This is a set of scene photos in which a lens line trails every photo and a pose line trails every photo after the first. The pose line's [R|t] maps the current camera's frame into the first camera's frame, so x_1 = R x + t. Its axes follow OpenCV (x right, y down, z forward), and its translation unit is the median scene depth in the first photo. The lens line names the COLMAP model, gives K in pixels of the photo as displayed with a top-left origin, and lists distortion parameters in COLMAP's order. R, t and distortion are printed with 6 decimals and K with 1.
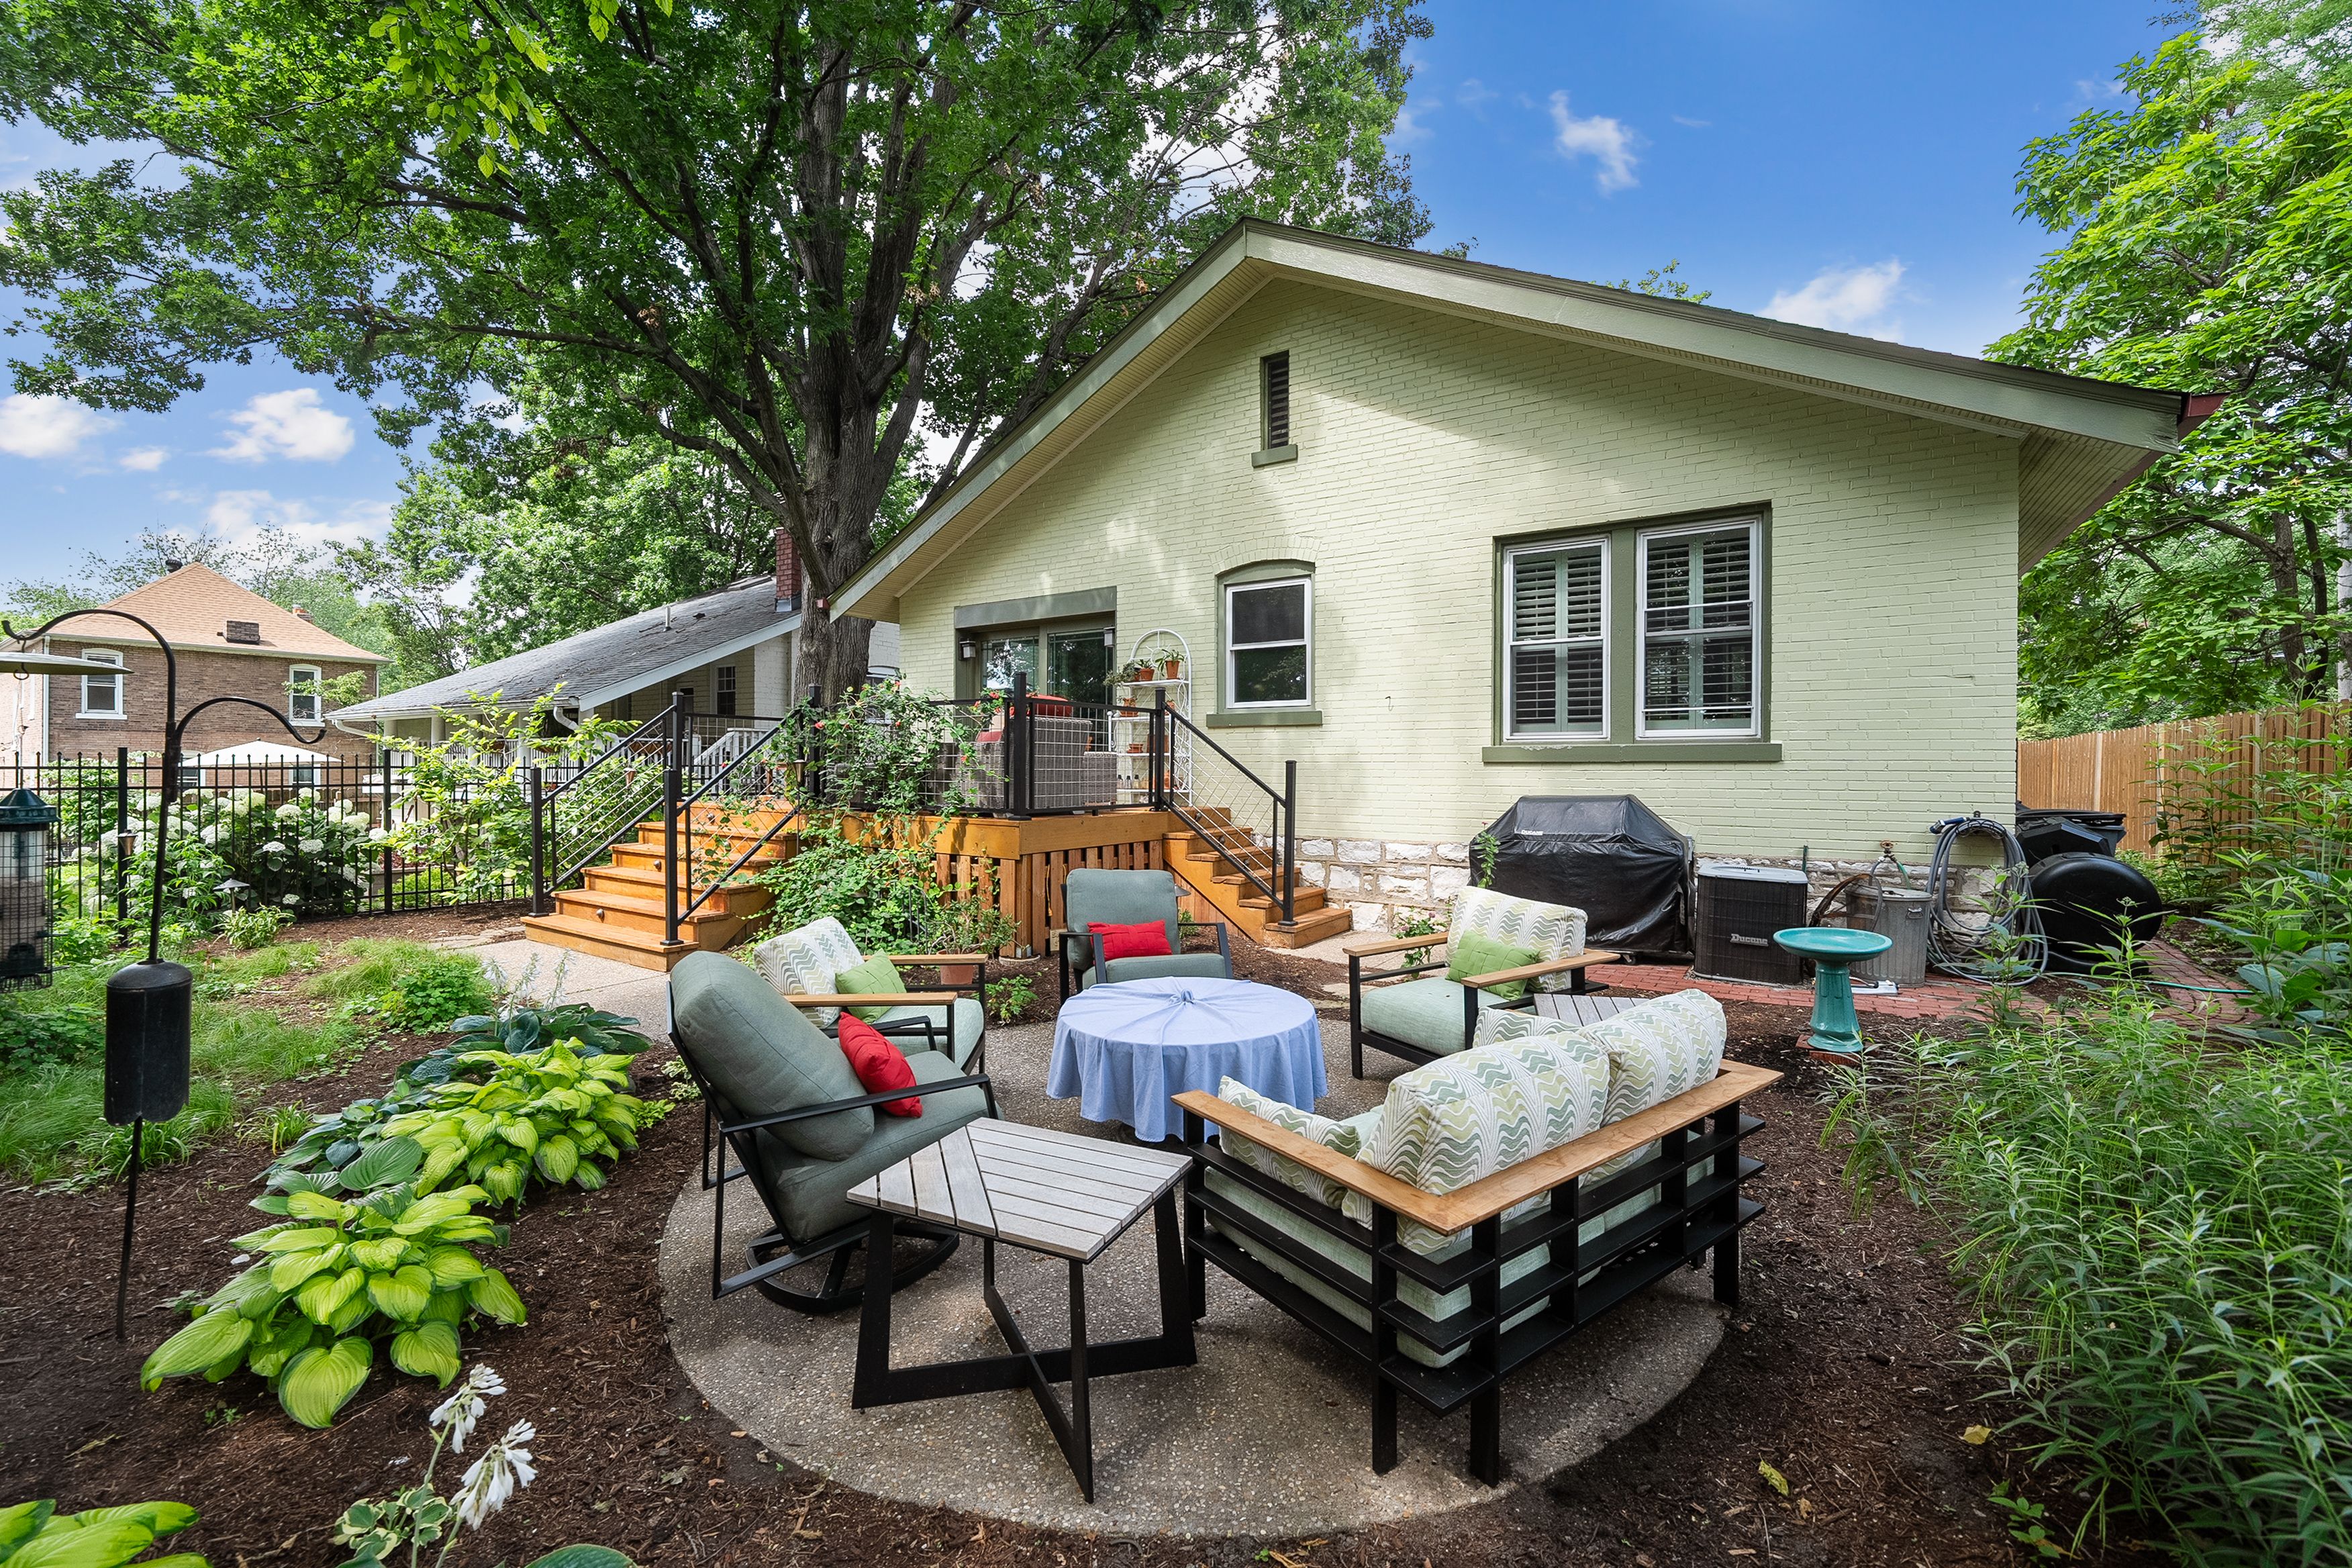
lens RADIAL K [[948.6, 0, 1175.7], [0, 948.6, 778.8], [0, 0, 1]] dist [0.002095, 0.000042]
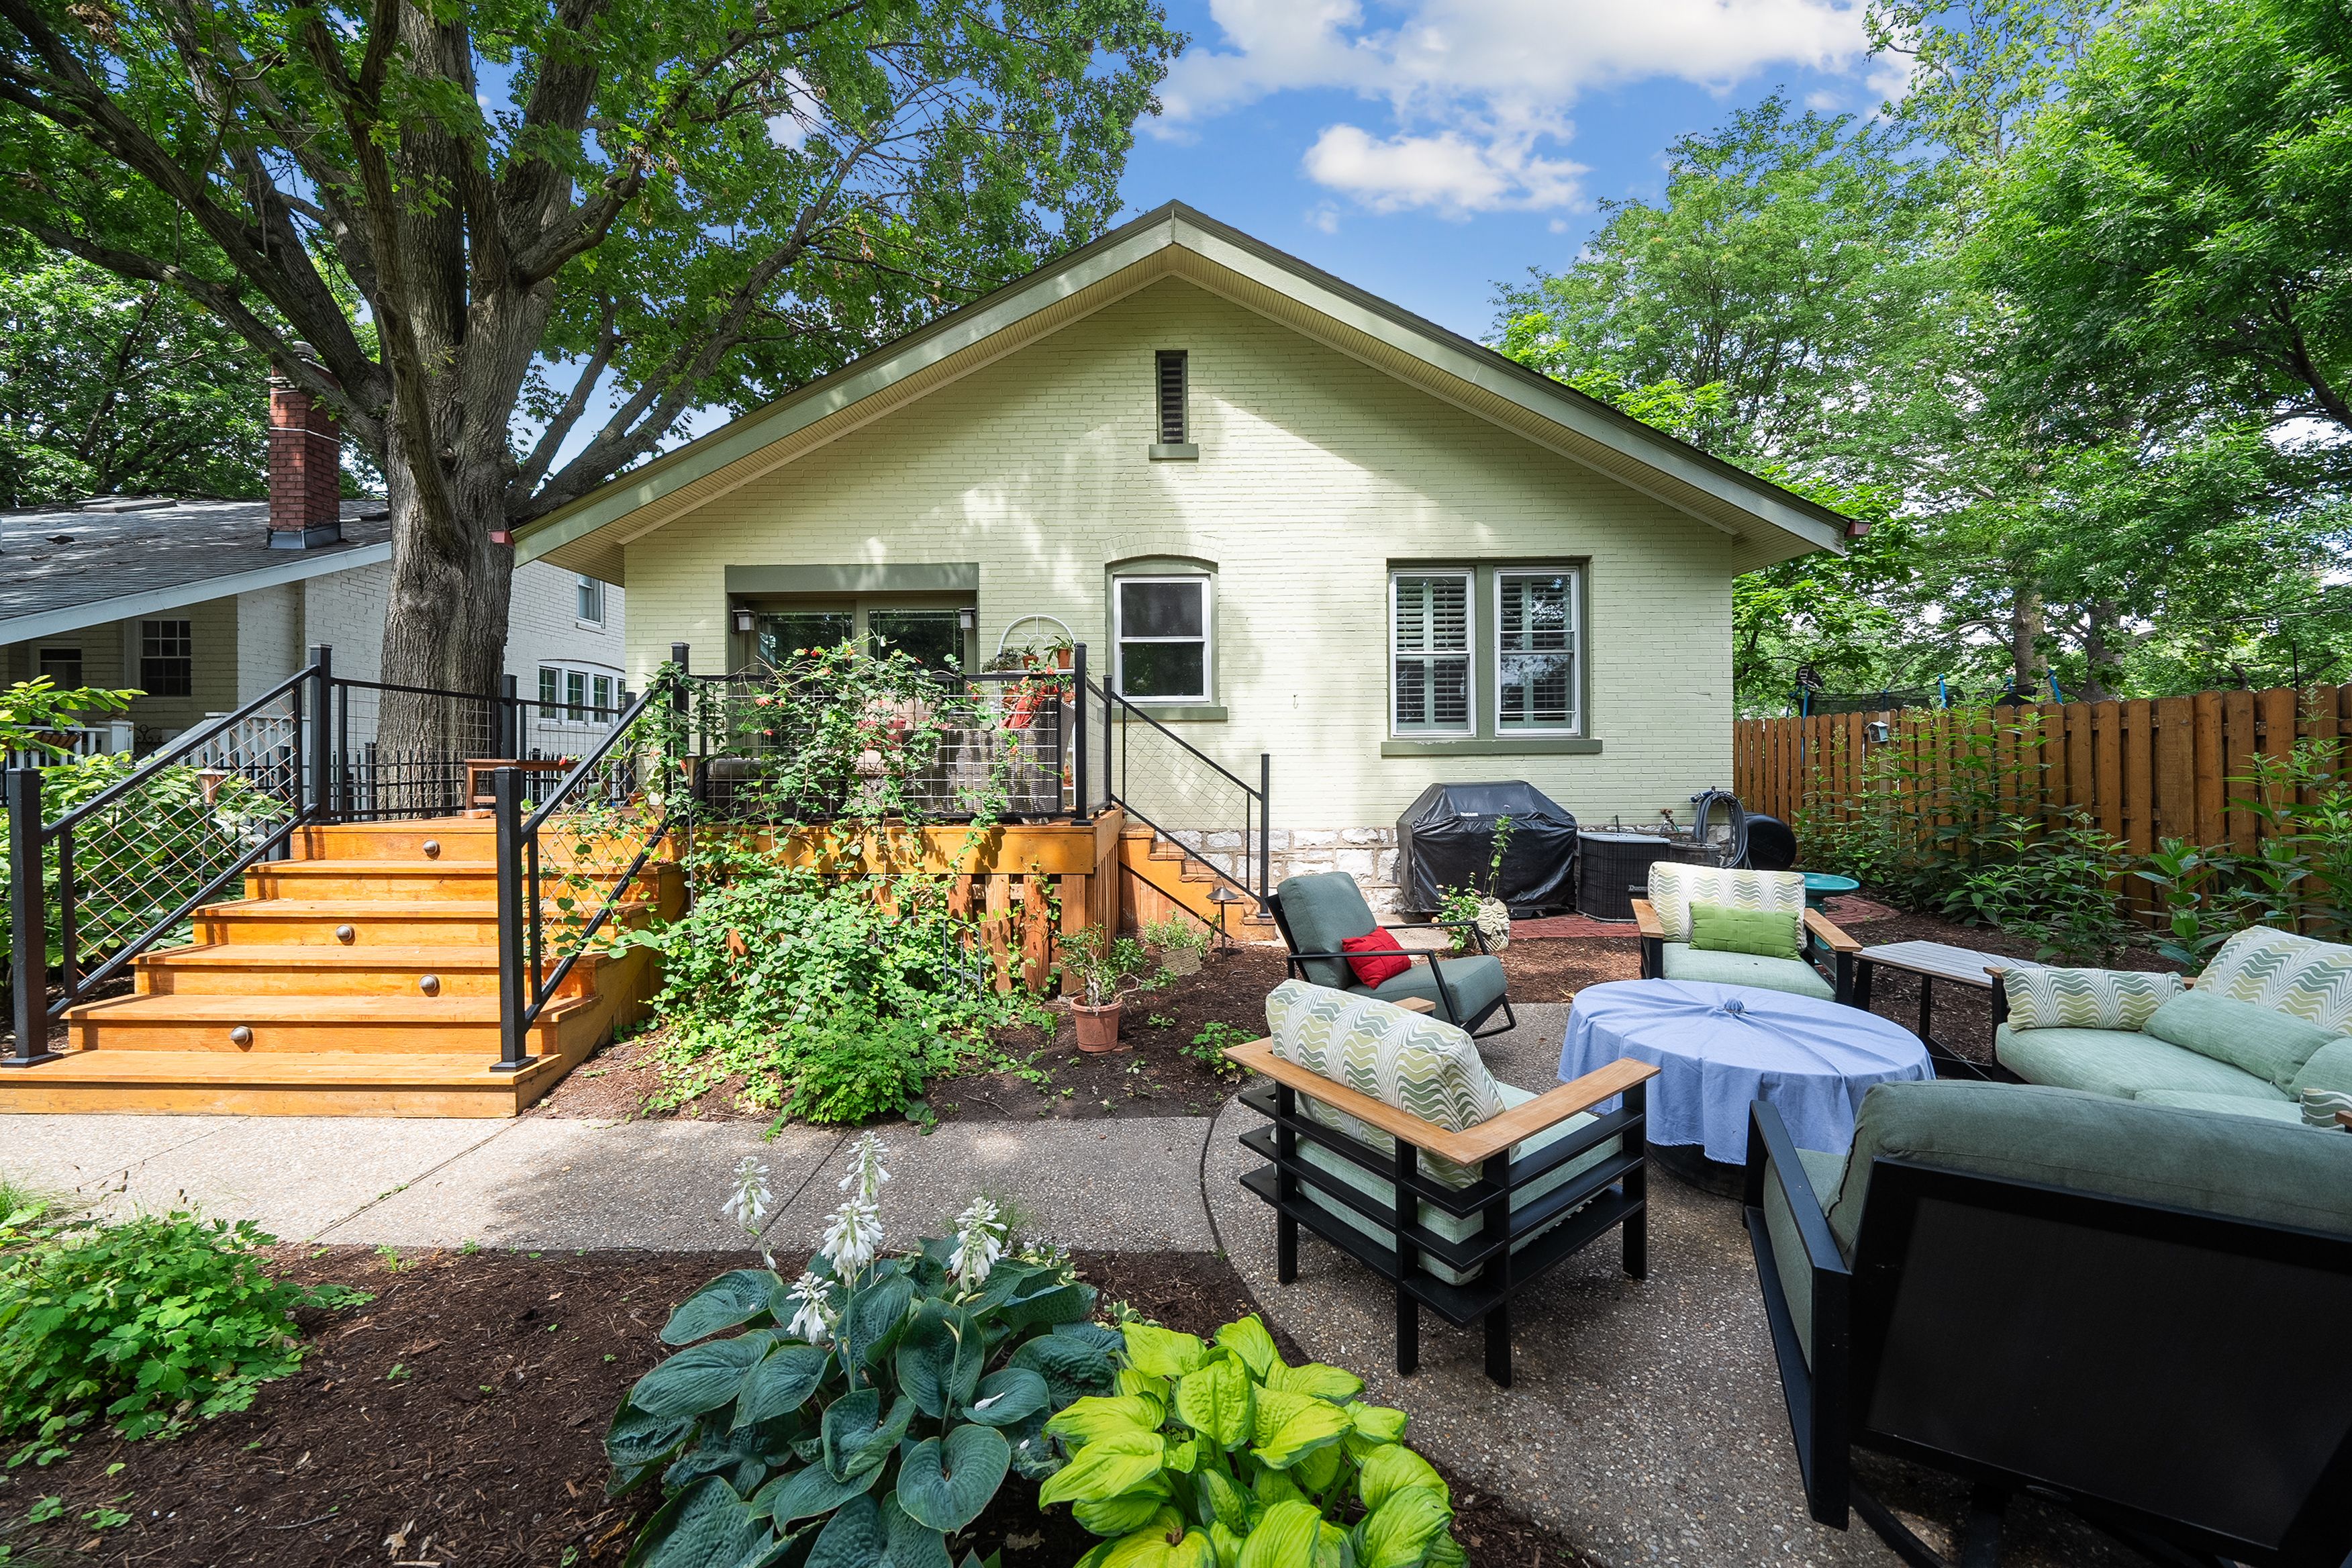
lens RADIAL K [[809.7, 0, 1172.9], [0, 809.7, 773.3], [0, 0, 1]] dist [-0.002828, -0.000139]
pose [[0.838409, -0.014811, 0.544841, -0.415187], [0.017207, 0.999852, 0.000701, -0.000742], [-0.544771, 0.008787, 0.838539, 0.320835]]
